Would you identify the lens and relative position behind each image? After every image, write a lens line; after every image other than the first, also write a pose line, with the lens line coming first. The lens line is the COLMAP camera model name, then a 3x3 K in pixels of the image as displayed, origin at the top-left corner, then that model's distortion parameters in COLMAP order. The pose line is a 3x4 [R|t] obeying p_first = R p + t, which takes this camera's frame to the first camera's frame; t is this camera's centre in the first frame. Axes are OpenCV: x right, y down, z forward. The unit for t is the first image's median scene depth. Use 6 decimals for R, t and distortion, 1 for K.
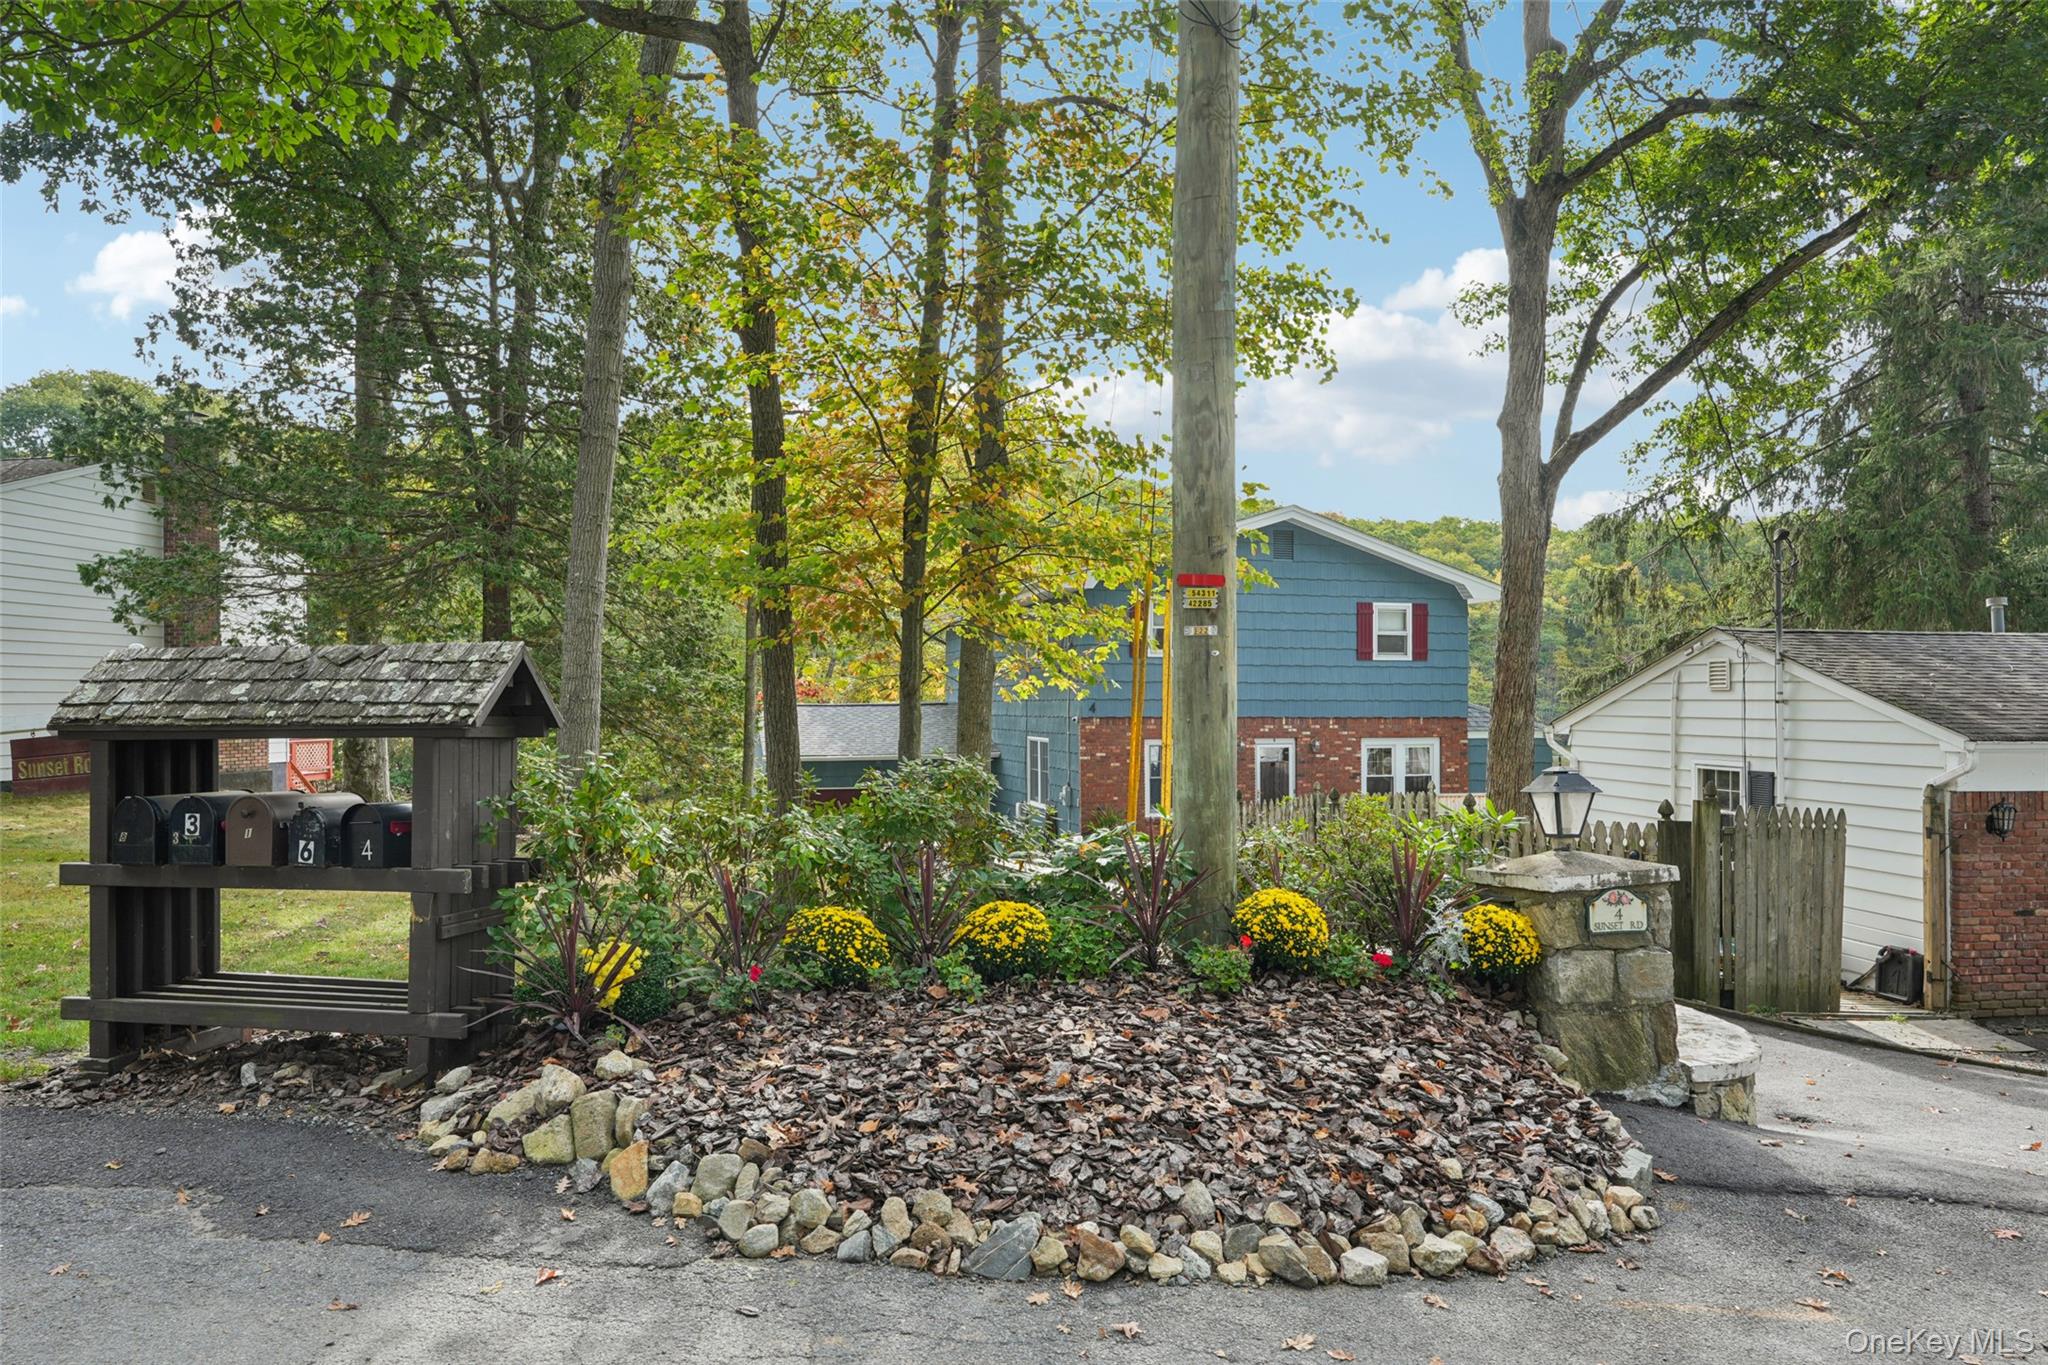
lens RADIAL K [[1288.5, 0, 1019.4], [0, 1288.5, 724.6], [0, 0, 1]] dist [0.002128, 0.000327]
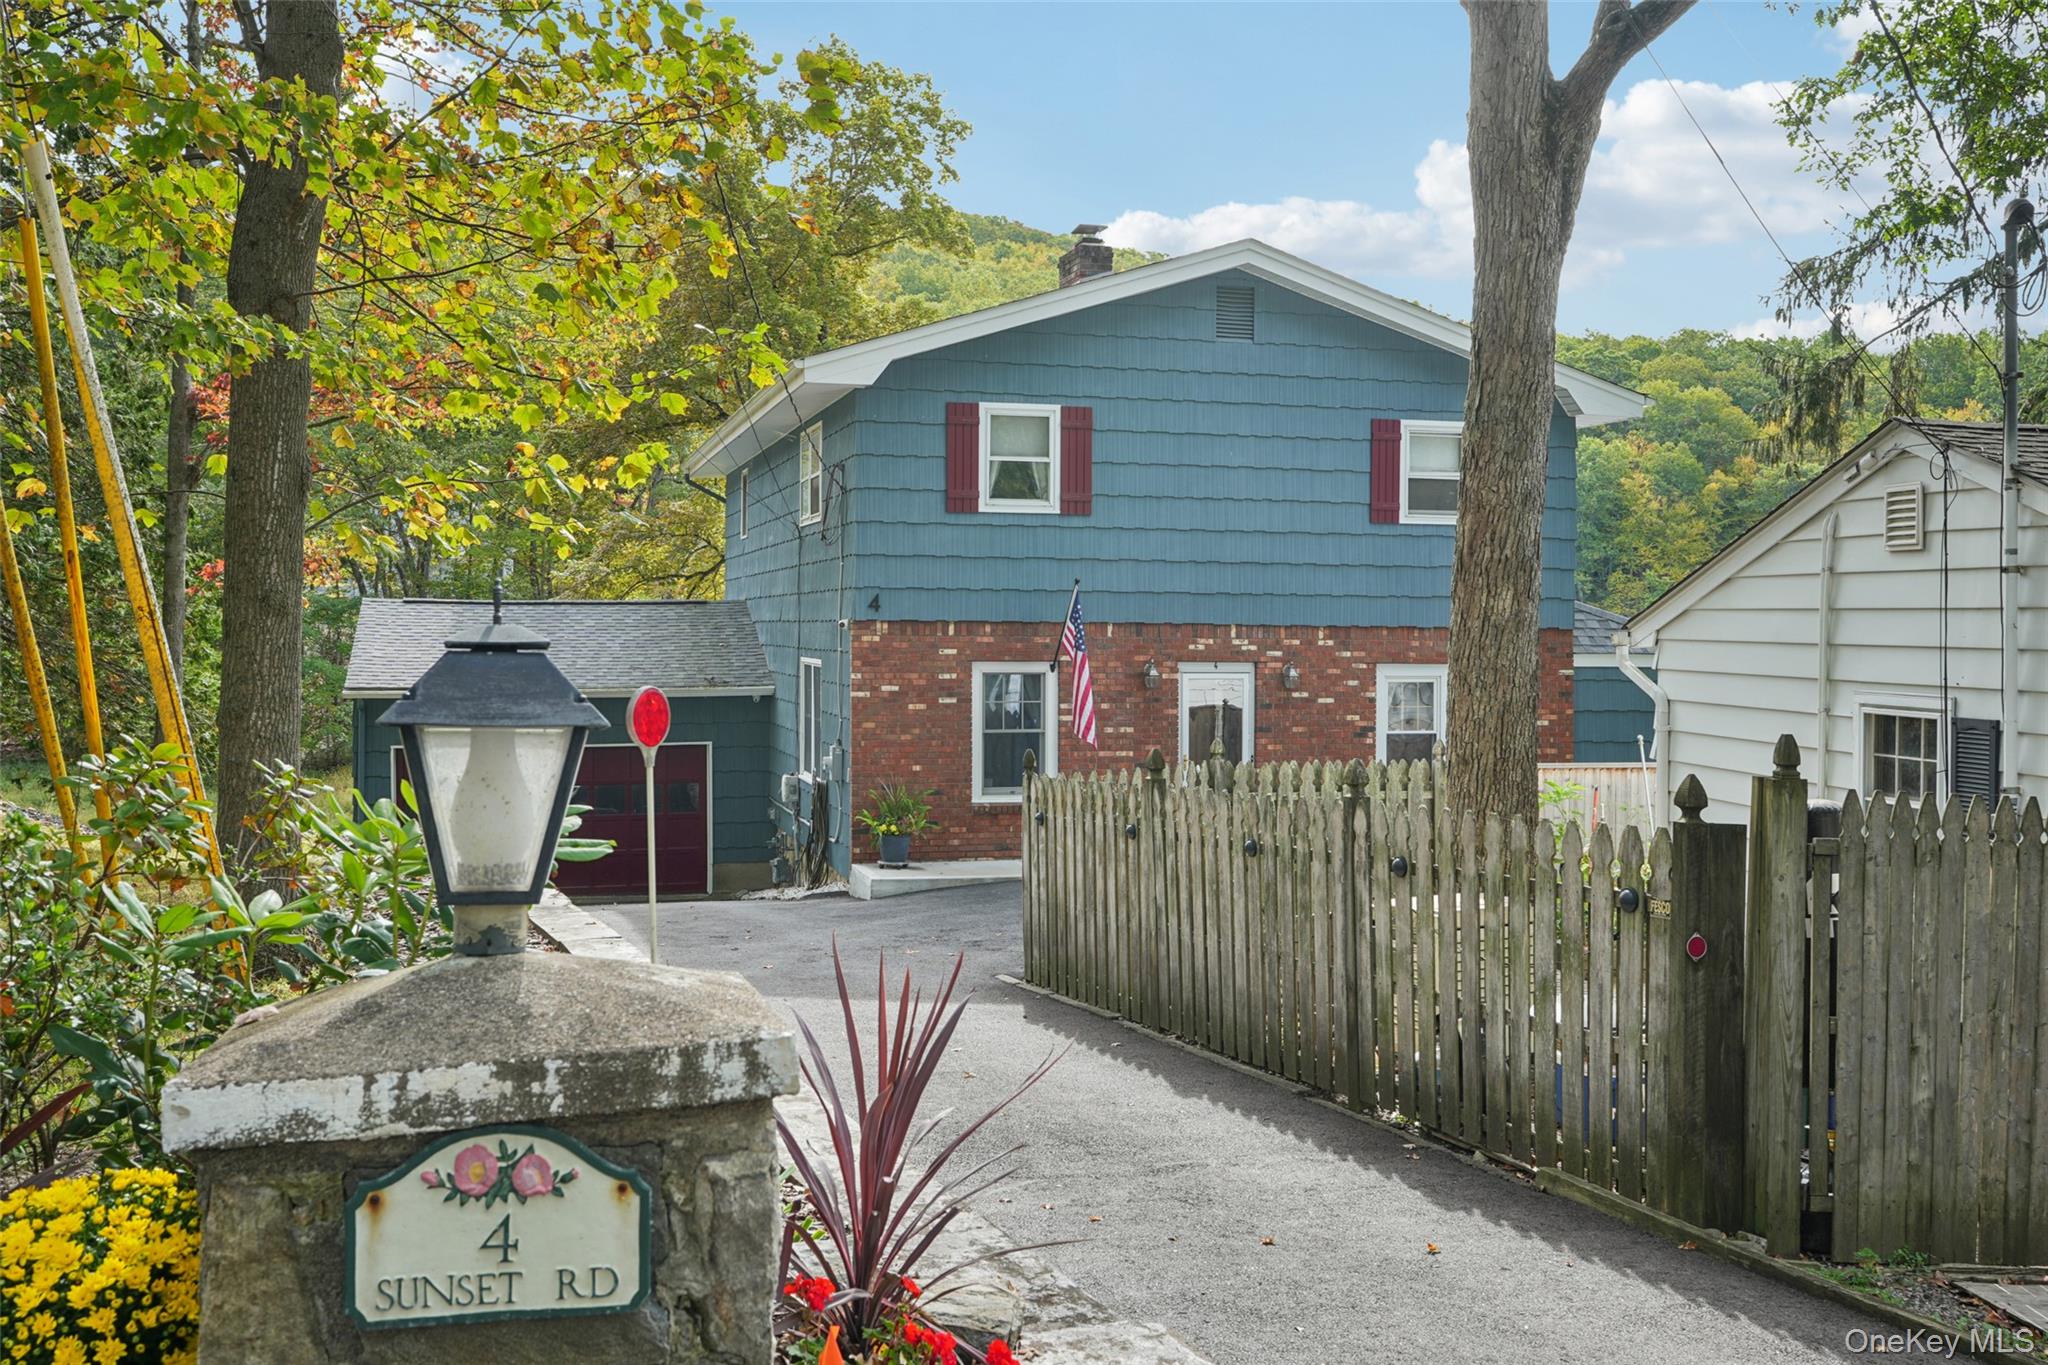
lens RADIAL K [[2002.7, 0, 1028.9], [0, 2002.7, 677.6], [0, 0, 1]] dist [0.005208, 0.002759]
pose [[0.999948, 0.008928, -0.004866, 0.210474], [-0.008876, 0.999904, 0.010650, 0.014983], [0.004961, -0.010606, 0.999931, 0.238620]]
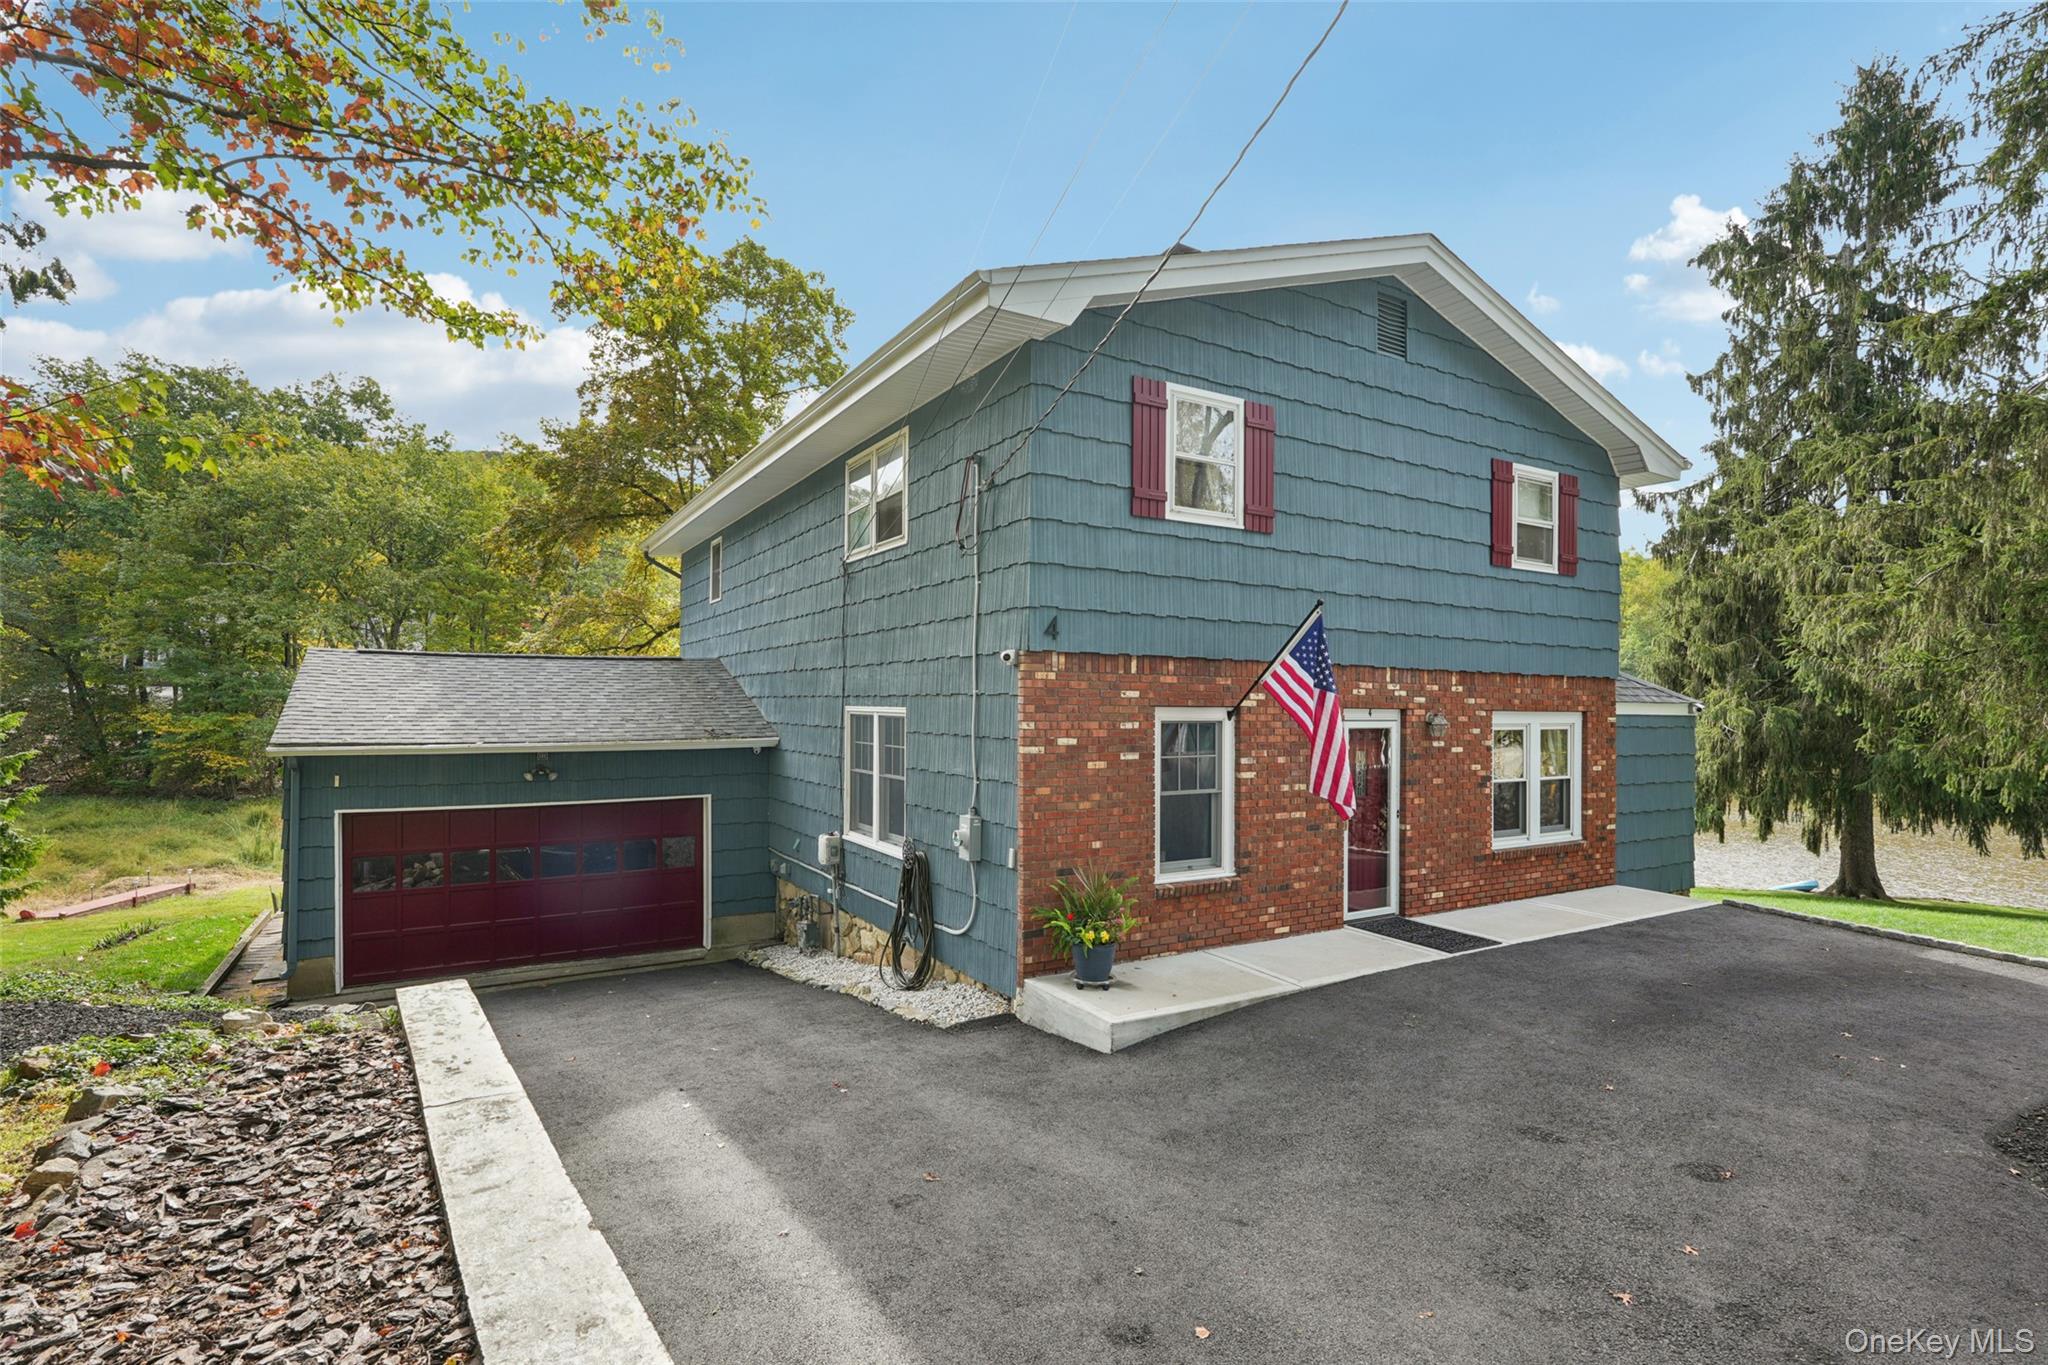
lens RADIAL K [[981.8, 0, 1029.8], [0, 981.8, 710.9], [0, 0, 1]] dist [-0.001845, -0.000067]
pose [[0.961791, 0.008968, 0.273639, -0.059589], [-0.006679, 0.999935, -0.009294, 0.027176], [-0.273705, 0.007111, 0.961788, 1.156598]]
